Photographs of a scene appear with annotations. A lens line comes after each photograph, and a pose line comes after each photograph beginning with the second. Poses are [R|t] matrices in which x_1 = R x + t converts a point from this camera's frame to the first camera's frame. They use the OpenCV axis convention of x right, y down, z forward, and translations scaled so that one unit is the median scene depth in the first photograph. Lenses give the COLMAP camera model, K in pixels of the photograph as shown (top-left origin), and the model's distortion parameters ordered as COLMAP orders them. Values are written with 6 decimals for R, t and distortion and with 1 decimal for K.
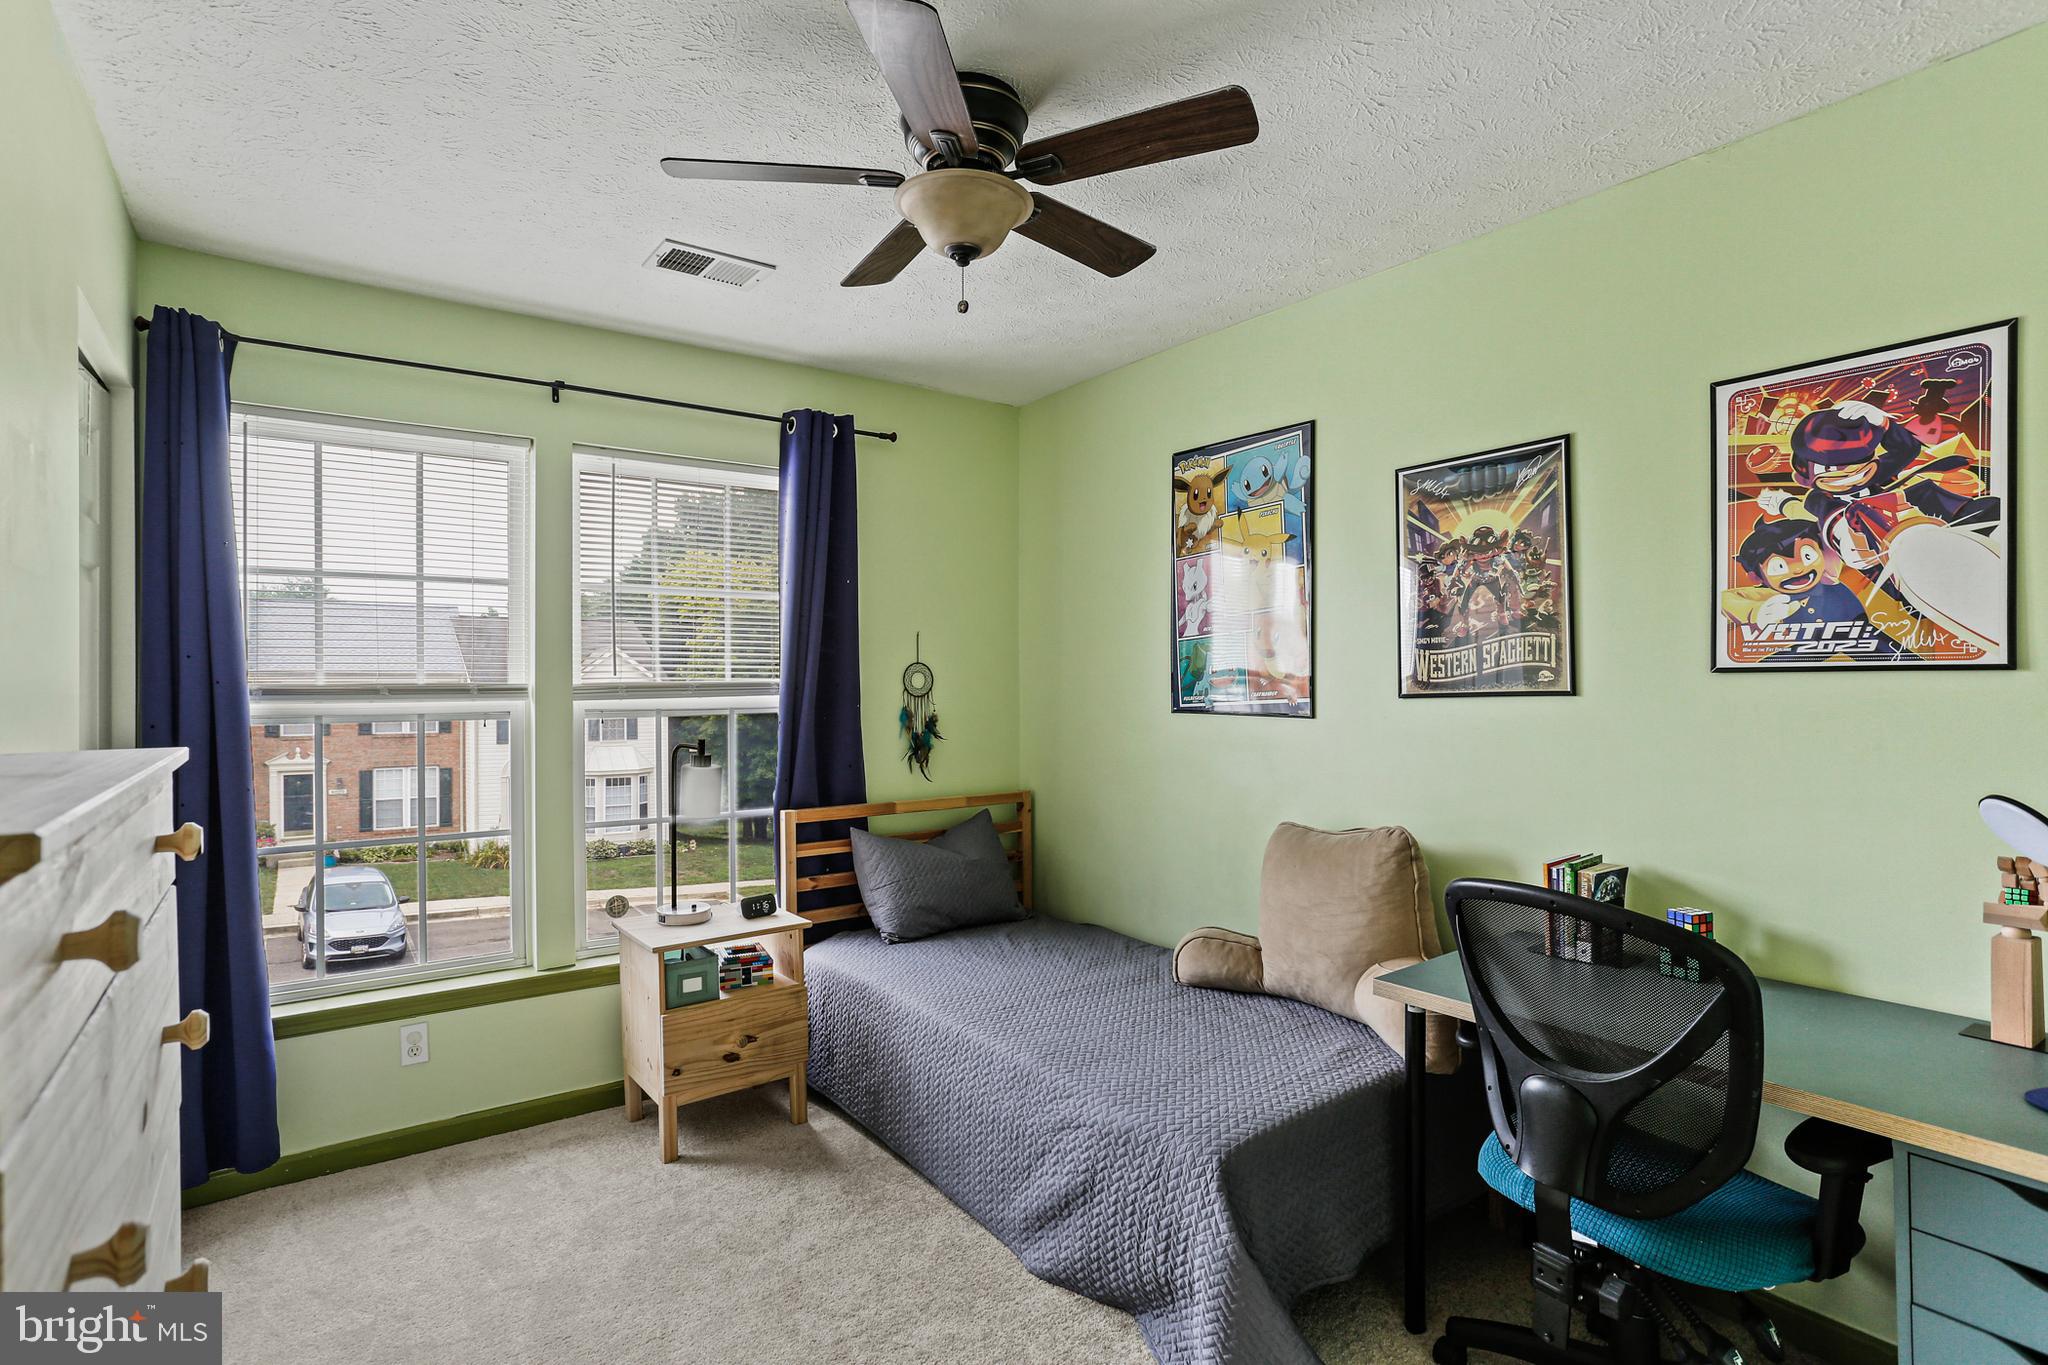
lens RADIAL K [[1020.2, 0, 1029.8], [0, 1020.2, 684.1], [0, 0, 1]] dist [-0.048963, 0.028361]
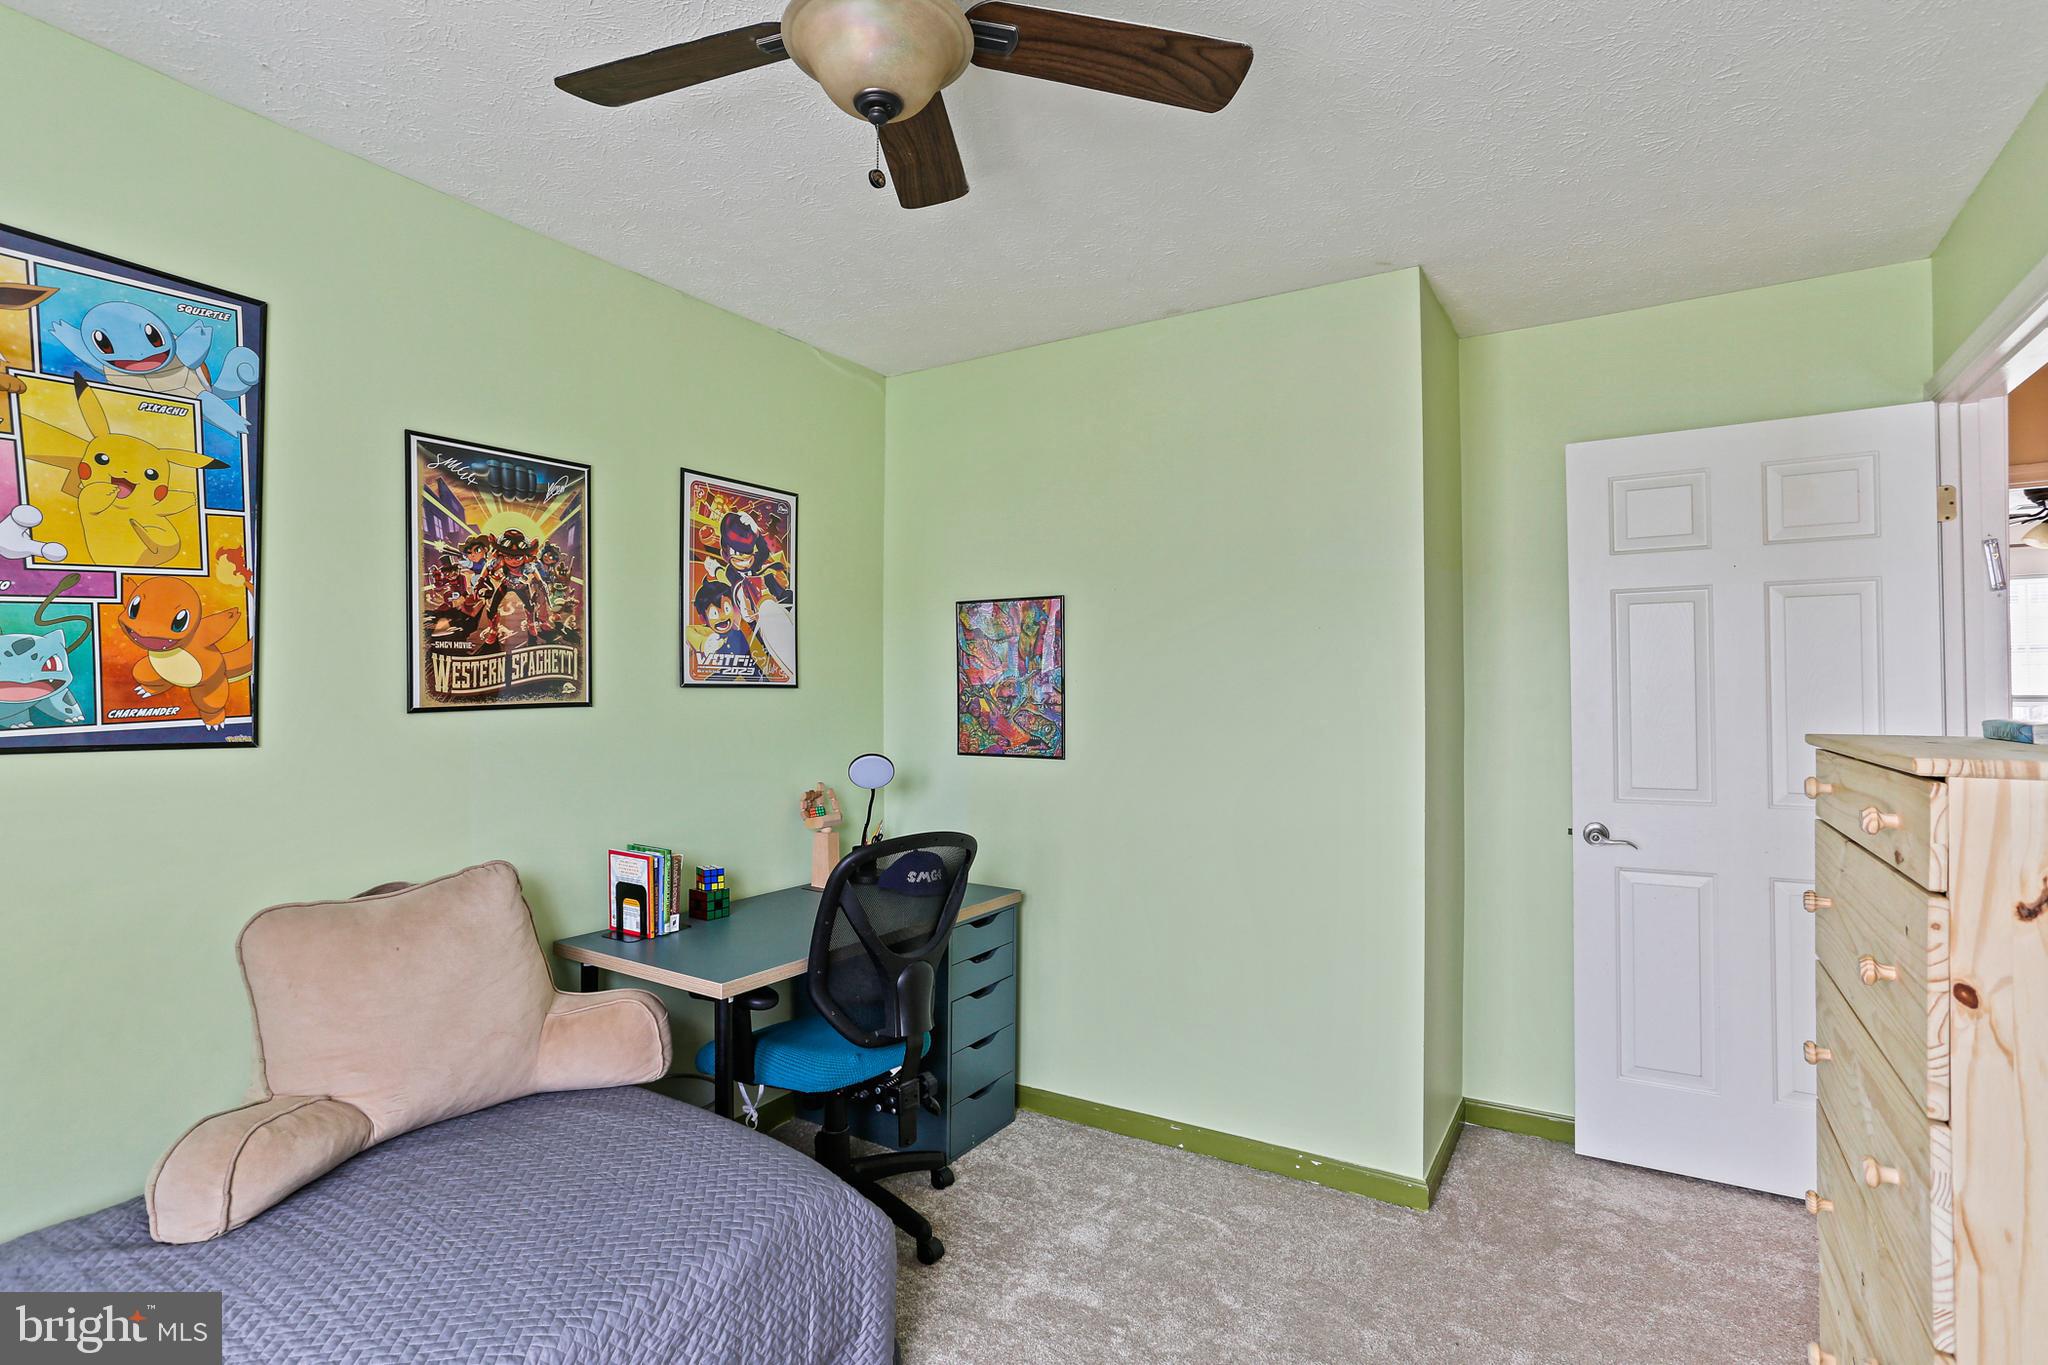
lens RADIAL K [[1020.2, 0, 1021.9], [0, 1020.2, 685.1], [0, 0, 1]] dist [-0.048963, 0.028361]
pose [[-0.377103, 0.018526, 0.925986, -0.637529], [0.009165, 0.999826, -0.016271, 0.010027], [-0.926126, 0.002351, -0.377208, 0.970162]]
